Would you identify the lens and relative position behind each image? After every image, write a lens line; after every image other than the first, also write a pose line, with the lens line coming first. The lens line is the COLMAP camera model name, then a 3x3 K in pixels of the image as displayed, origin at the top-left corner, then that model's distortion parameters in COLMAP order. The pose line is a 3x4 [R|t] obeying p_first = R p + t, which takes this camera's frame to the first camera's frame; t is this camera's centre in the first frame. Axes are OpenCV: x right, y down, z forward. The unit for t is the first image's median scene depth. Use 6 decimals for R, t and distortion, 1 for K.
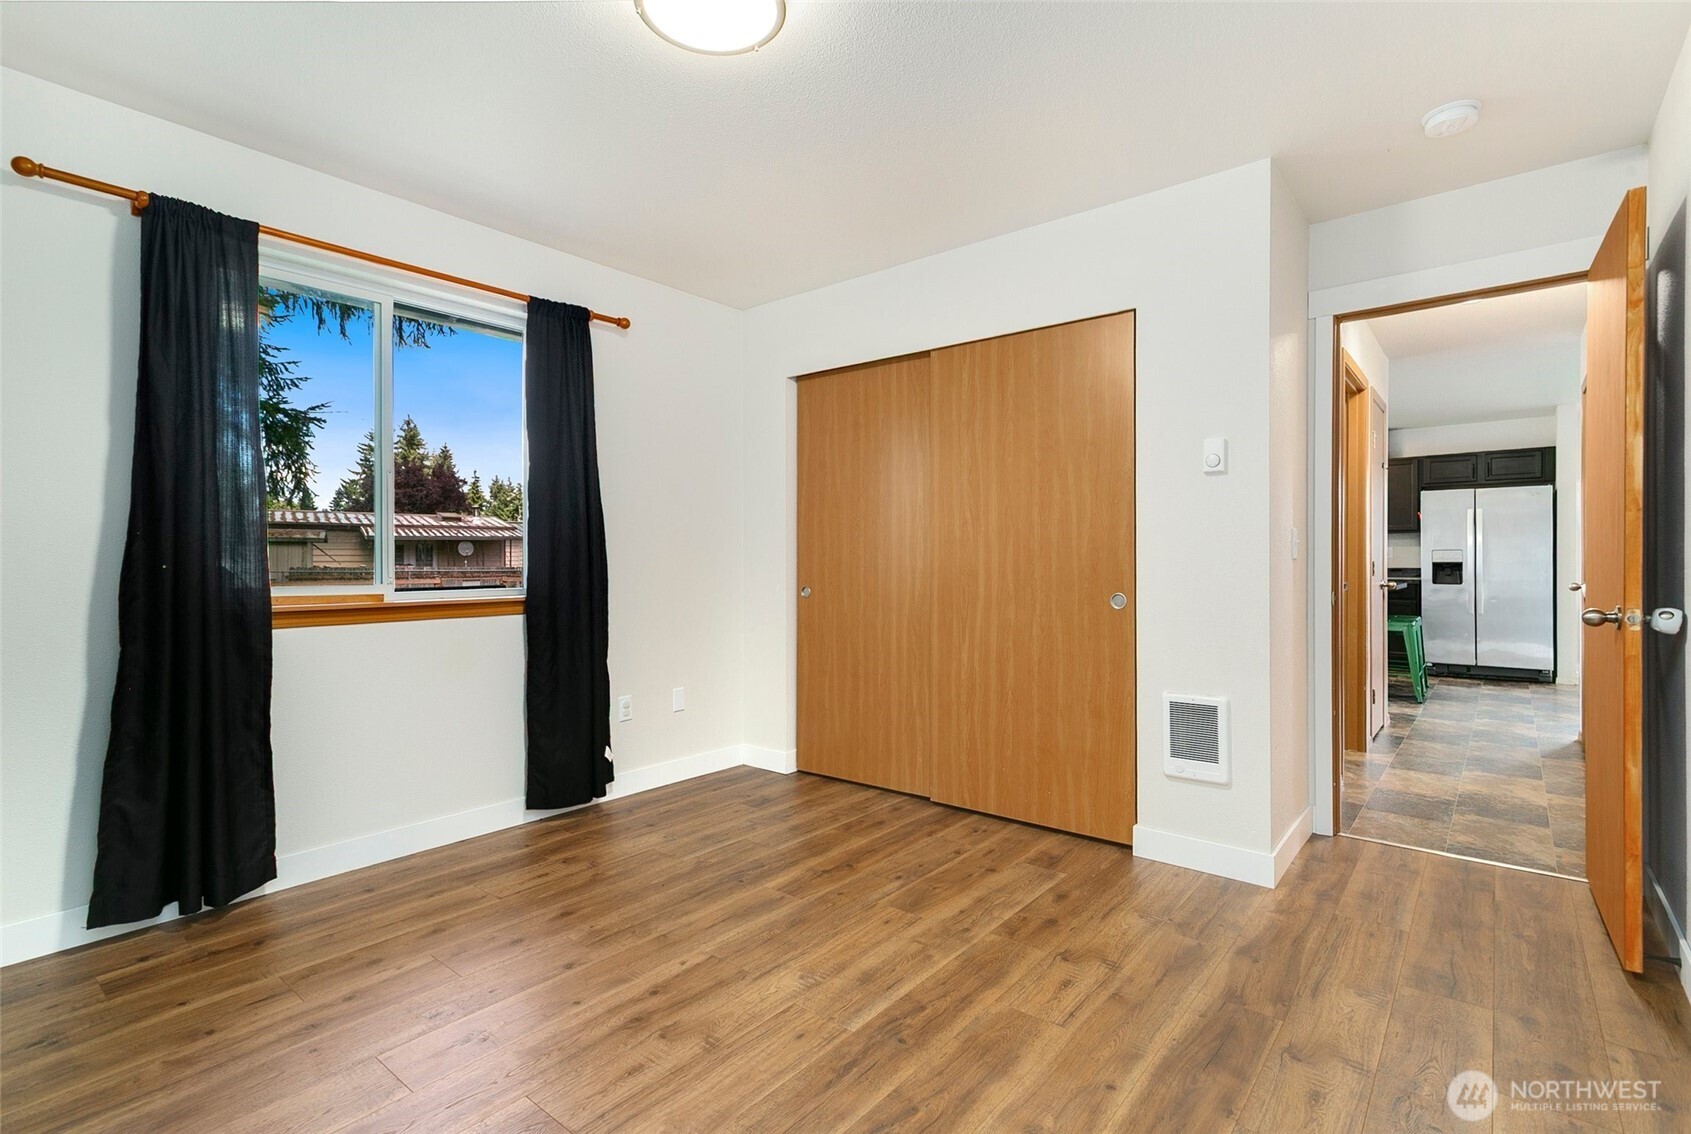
lens RADIAL K [[811.0, 0, 848.5], [0, 811.0, 569.7], [0, 0, 1]] dist [0.001418, 0.000733]
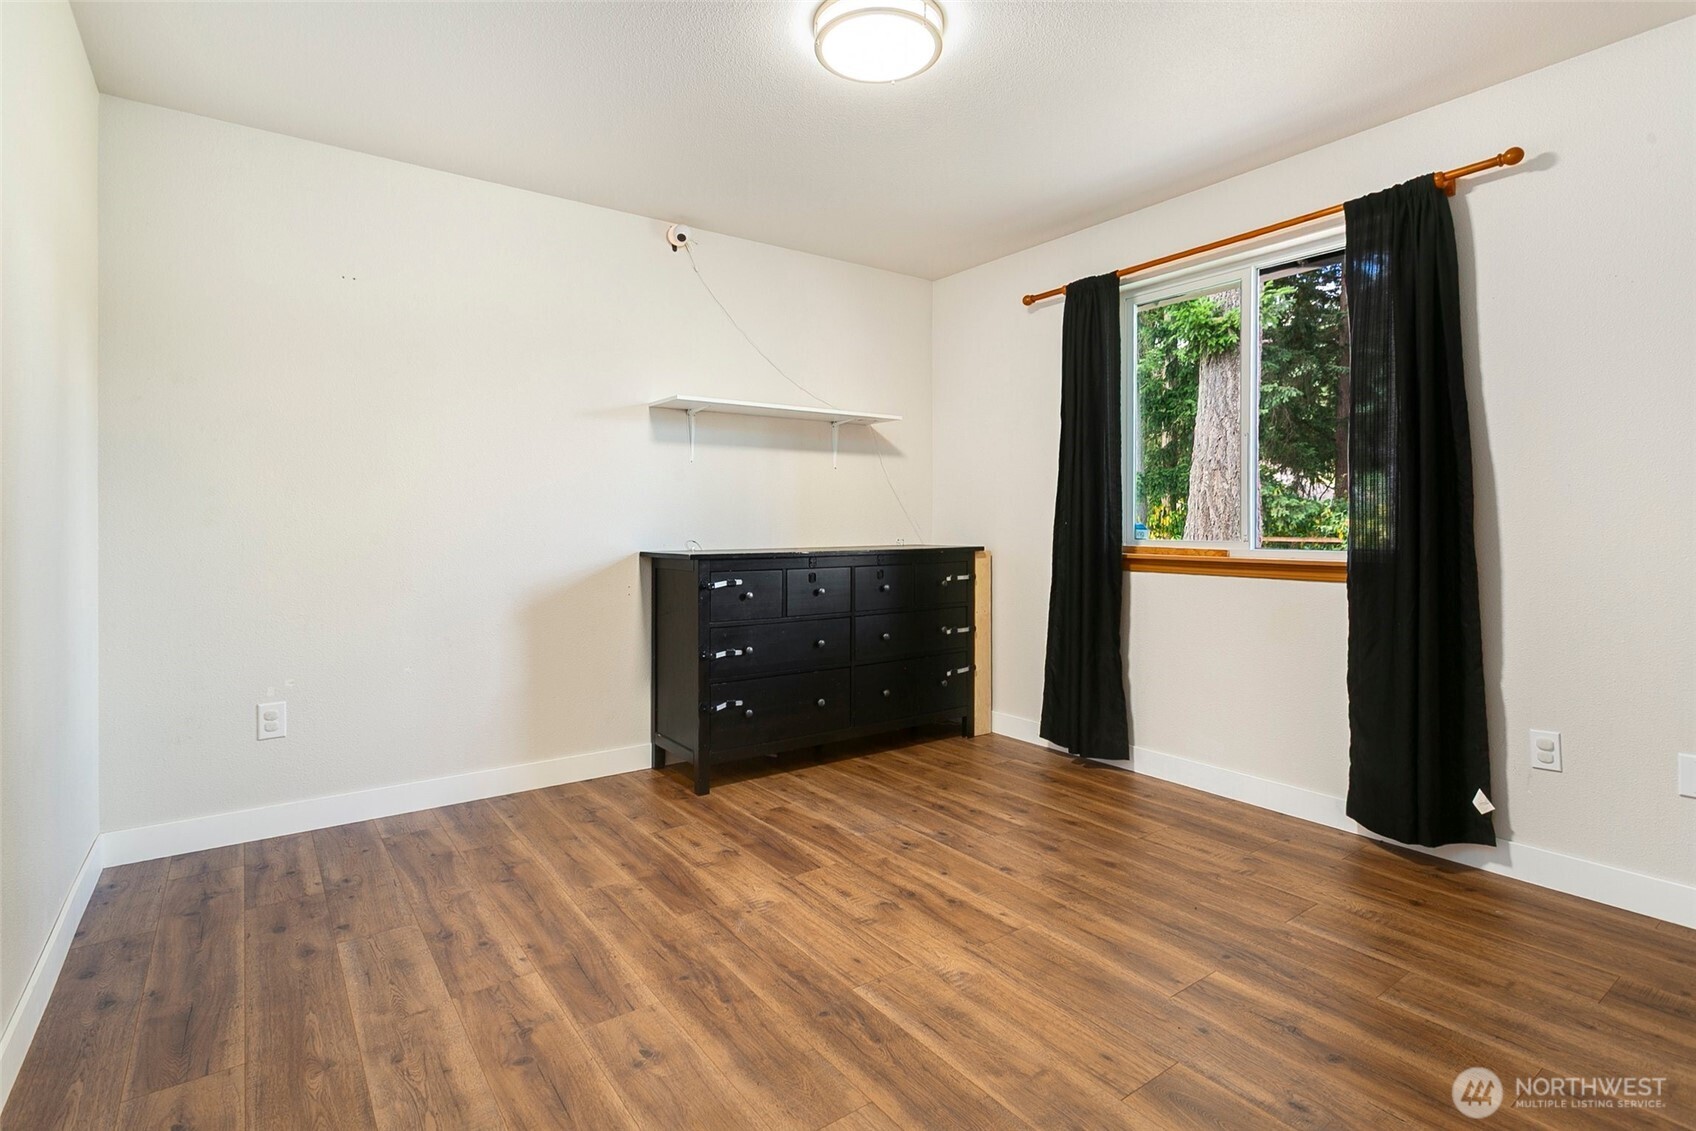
lens RADIAL K [[841.9, 0, 838.8], [0, 841.9, 518.6], [0, 0, 1]] dist [0.011980, 0.000701]
pose [[-0.275133, 0.000803, -0.961406, 0.841541], [-0.006427, 0.999976, 0.002674, -0.014448], [0.961385, 0.006914, -0.275121, 1.047996]]
